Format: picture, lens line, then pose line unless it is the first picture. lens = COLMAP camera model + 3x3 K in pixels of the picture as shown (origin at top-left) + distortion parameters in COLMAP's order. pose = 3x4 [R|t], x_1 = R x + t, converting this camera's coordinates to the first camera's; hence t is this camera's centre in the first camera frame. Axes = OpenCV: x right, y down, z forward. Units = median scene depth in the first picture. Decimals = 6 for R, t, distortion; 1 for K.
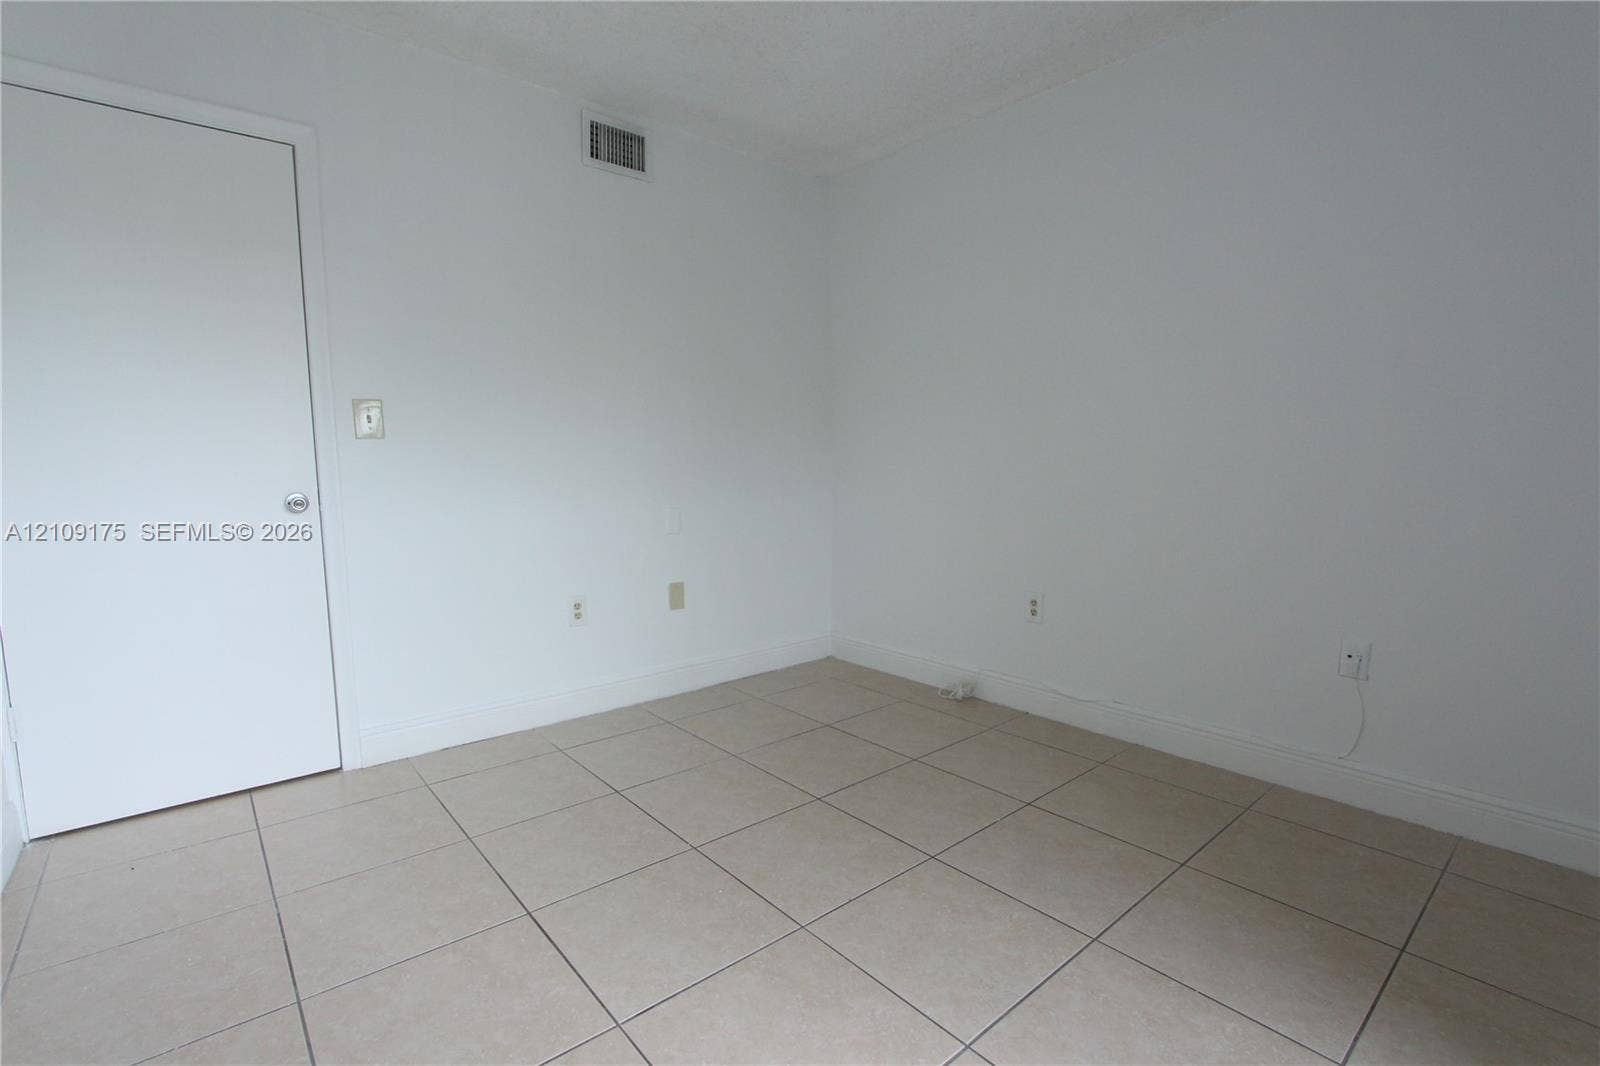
lens RADIAL K [[741.6, 0, 805.1], [0, 741.6, 532.0], [0, 0, 1]] dist [0.001540, 0.000329]
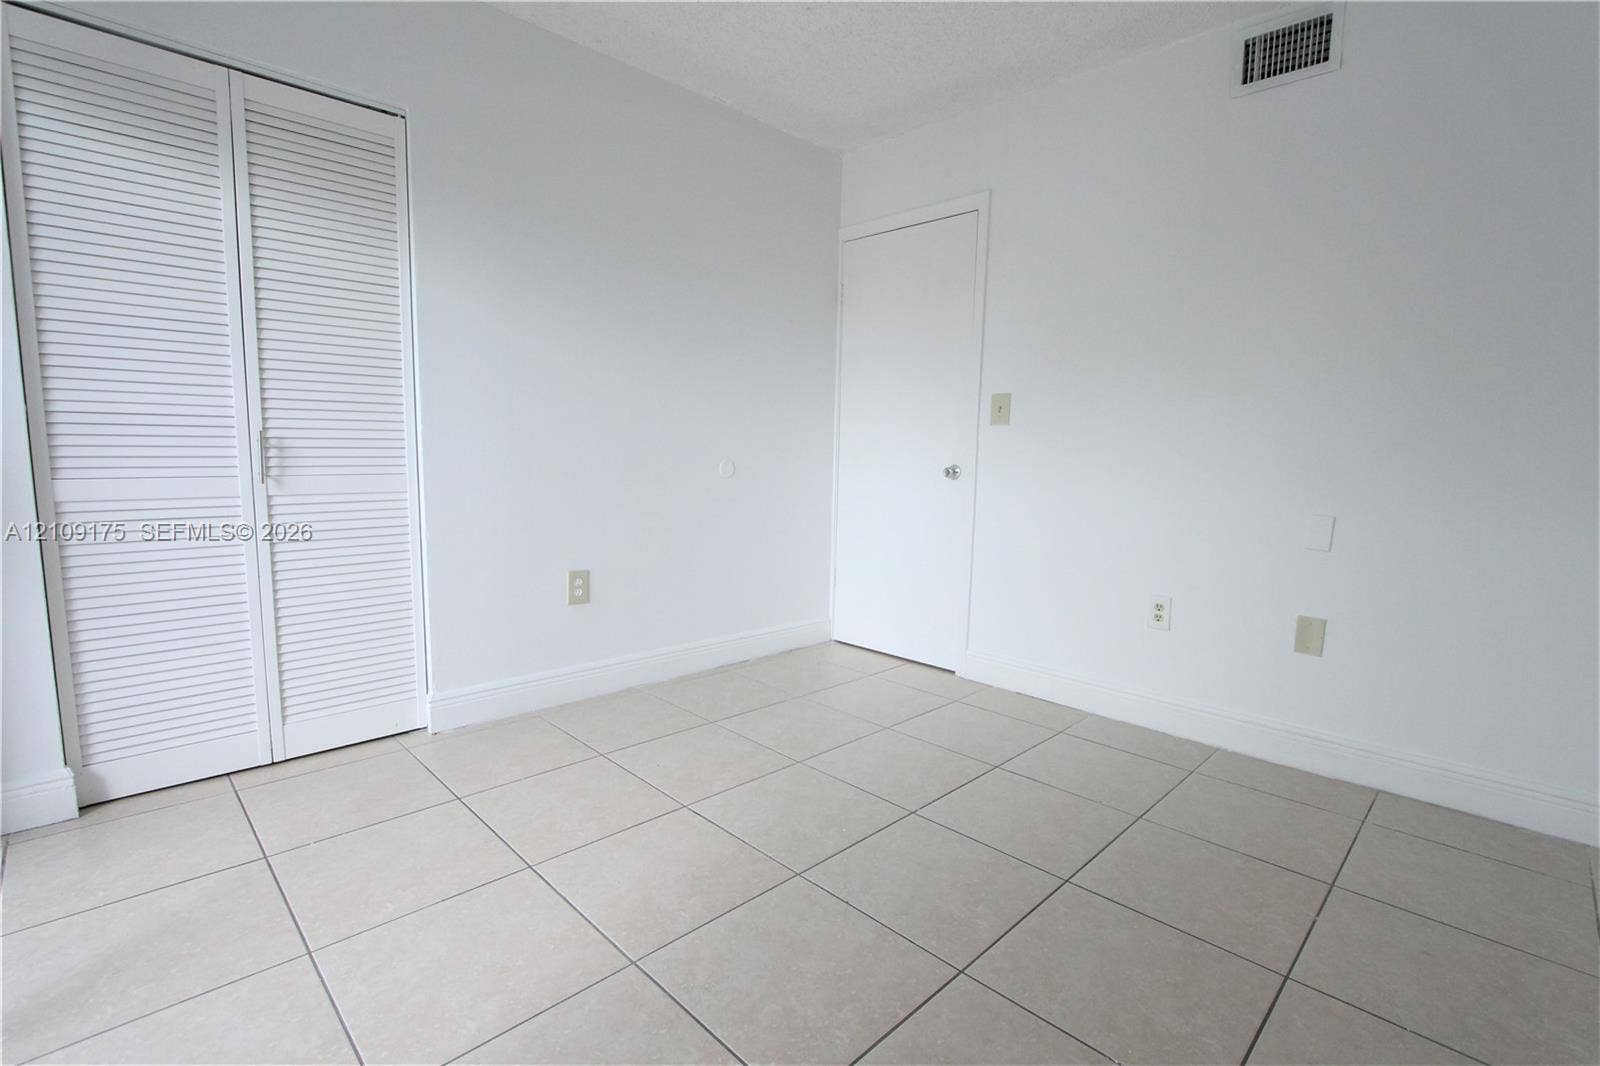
lens RADIAL K [[735.8, 0, 778.5], [0, 735.8, 545.3], [0, 0, 1]] dist [-0.047650, 0.000429]
pose [[0.058010, 0.137371, -0.988820, 0.600849], [-0.117641, 0.984527, 0.129873, -0.038895], [0.991360, 0.108792, 0.073273, 0.534610]]
